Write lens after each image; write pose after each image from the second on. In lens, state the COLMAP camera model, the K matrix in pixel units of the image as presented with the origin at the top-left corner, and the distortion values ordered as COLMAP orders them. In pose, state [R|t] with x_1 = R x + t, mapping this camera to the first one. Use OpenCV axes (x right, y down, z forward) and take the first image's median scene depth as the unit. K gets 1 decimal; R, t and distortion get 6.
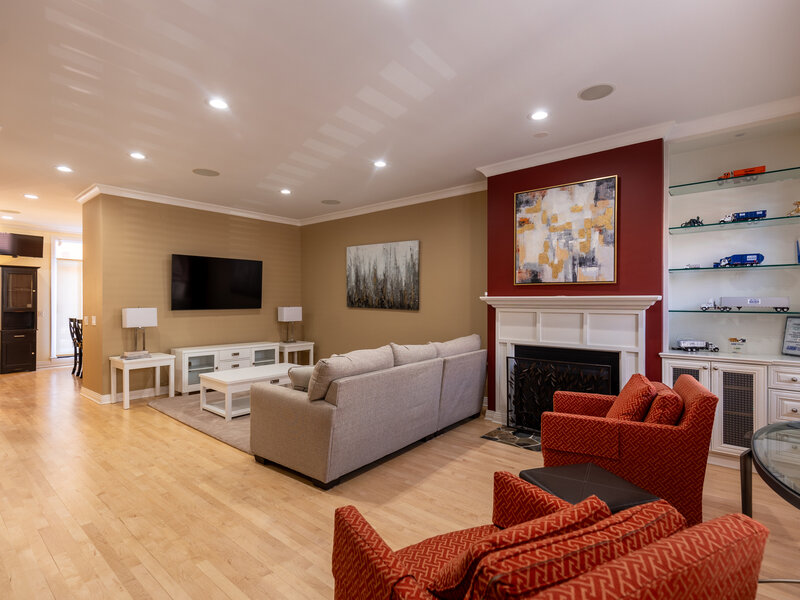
lens RADIAL K [[408.6, 0, 404.6], [0, 408.6, 301.4], [0, 0, 1]] dist [-0.002171, 0.004110]
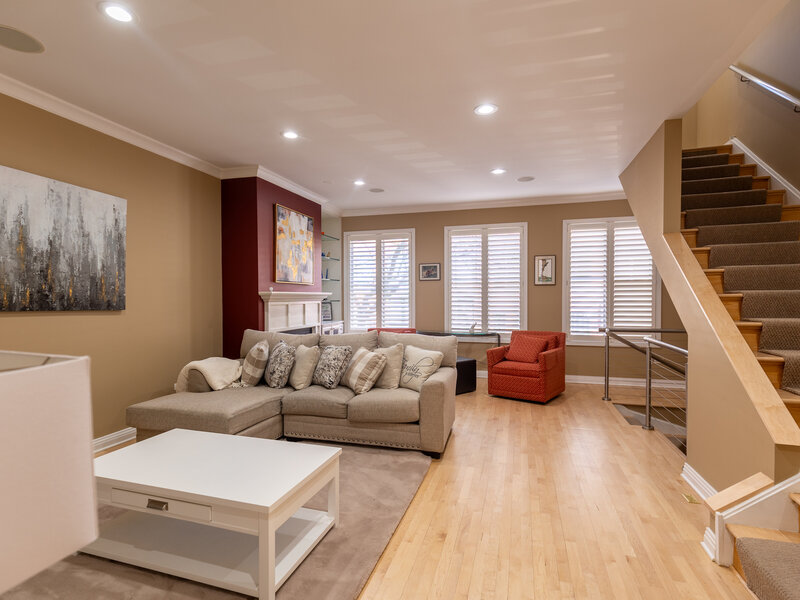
lens RADIAL K [[408.6, 0, 398.0], [0, 408.6, 298.9], [0, 0, 1]] dist [-0.002171, 0.004110]
pose [[-0.389119, -0.004369, 0.921177, -0.701688], [0.002767, 0.999979, 0.005912, 0.001130], [-0.921183, 0.004849, -0.389099, 0.844786]]
